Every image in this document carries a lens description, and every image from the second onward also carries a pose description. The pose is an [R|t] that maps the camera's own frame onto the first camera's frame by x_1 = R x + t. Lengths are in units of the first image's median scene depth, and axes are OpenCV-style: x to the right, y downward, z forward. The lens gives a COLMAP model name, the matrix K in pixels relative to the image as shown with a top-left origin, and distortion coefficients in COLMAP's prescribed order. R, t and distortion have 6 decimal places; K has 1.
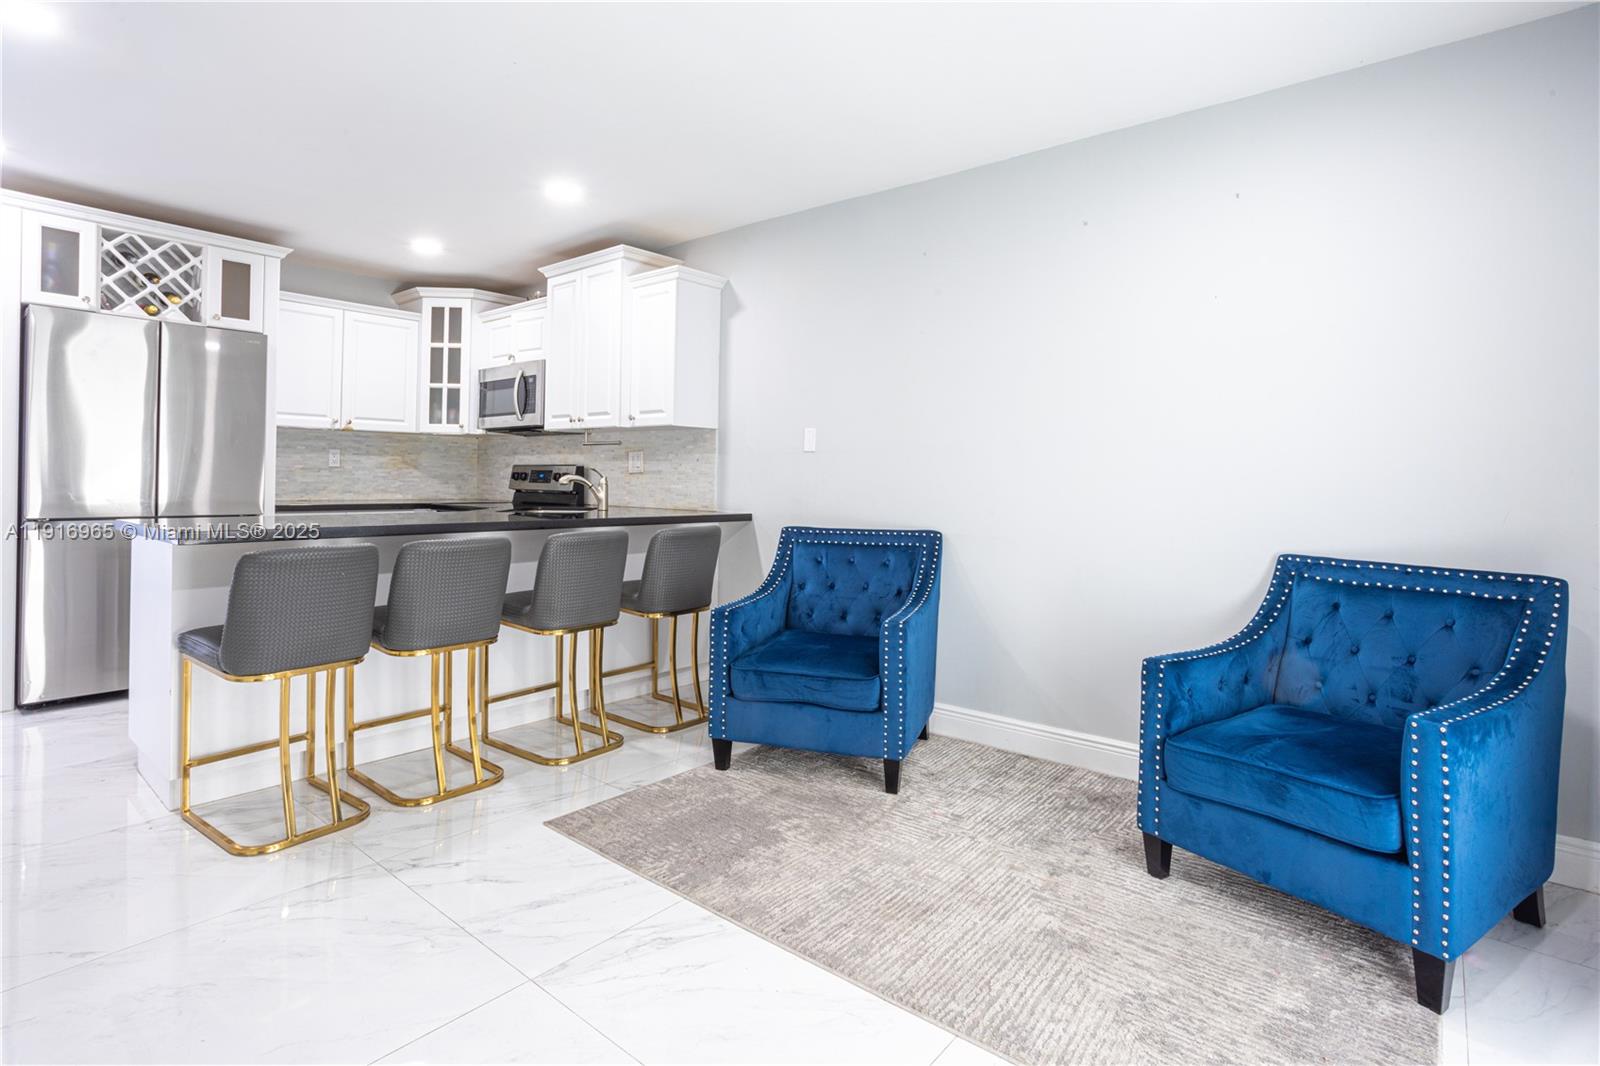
lens RADIAL K [[799.6, 0, 797.4], [0, 799.6, 536.4], [0, 0, 1]] dist [-0.041481, 0.006890]
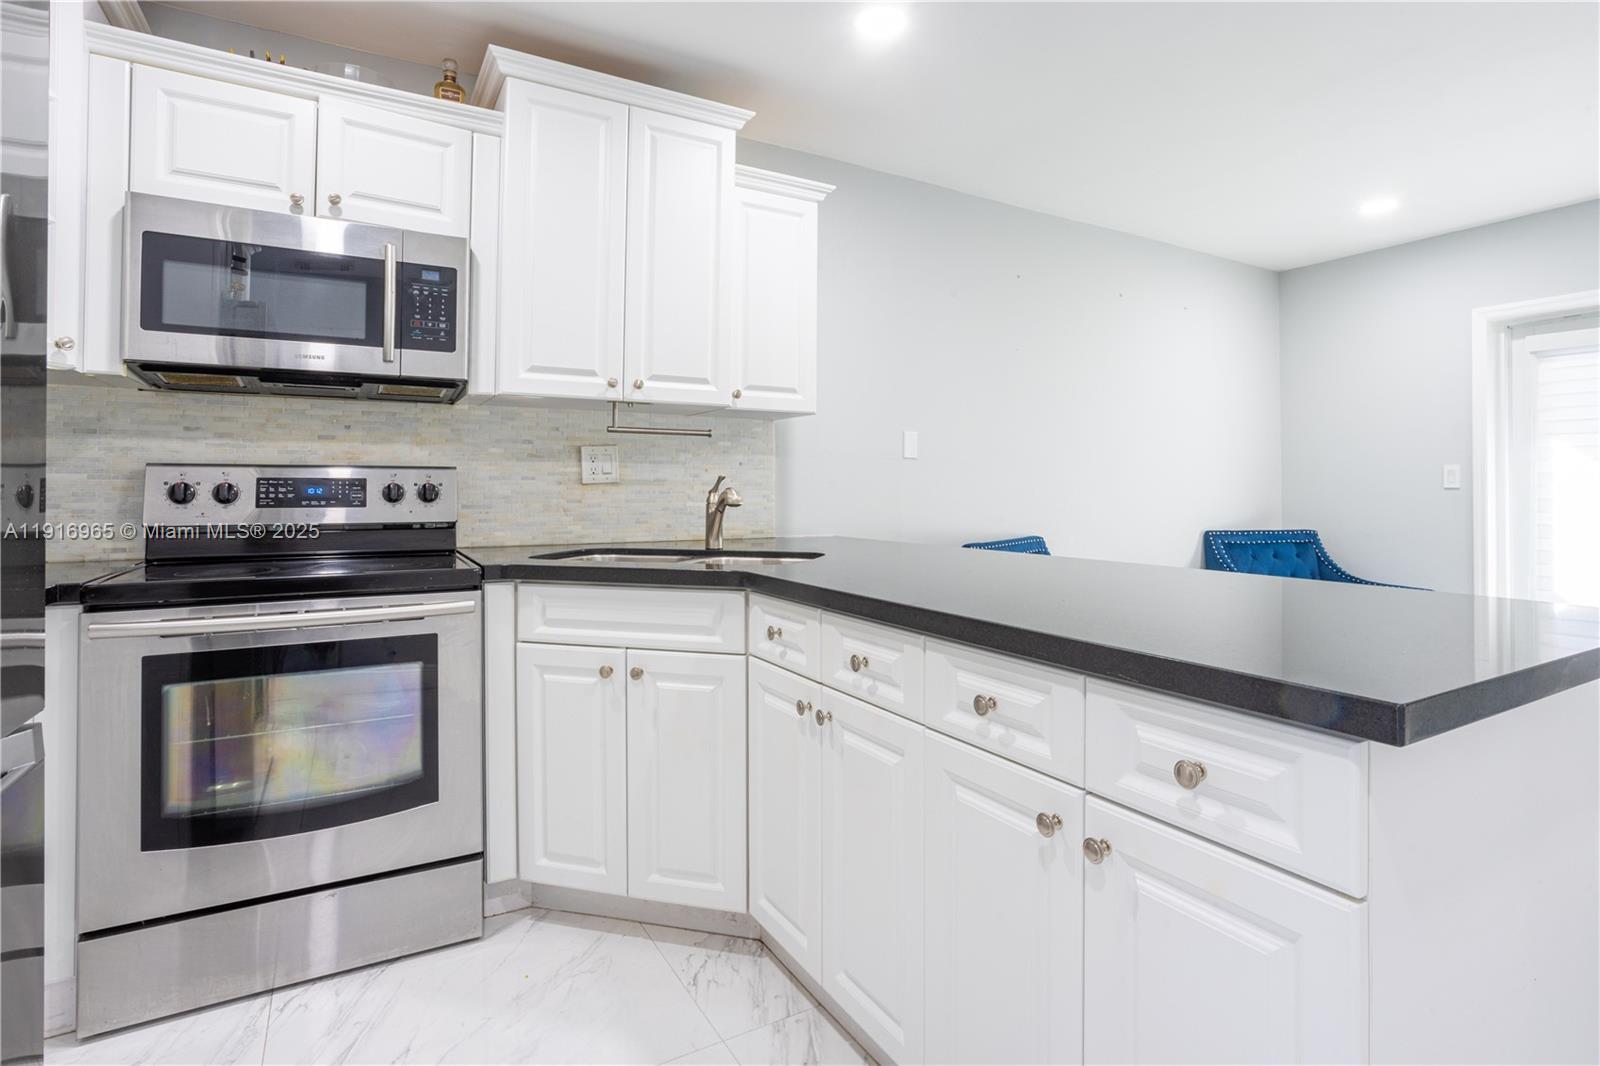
lens RADIAL K [[799.6, 0, 798.2], [0, 799.6, 529.8], [0, 0, 1]] dist [-0.041481, 0.006890]
pose [[0.369094, -0.052949, 0.927883, -1.691973], [0.072878, 0.996951, 0.027900, -0.126527], [-0.926530, 0.057325, 0.371827, 1.613076]]
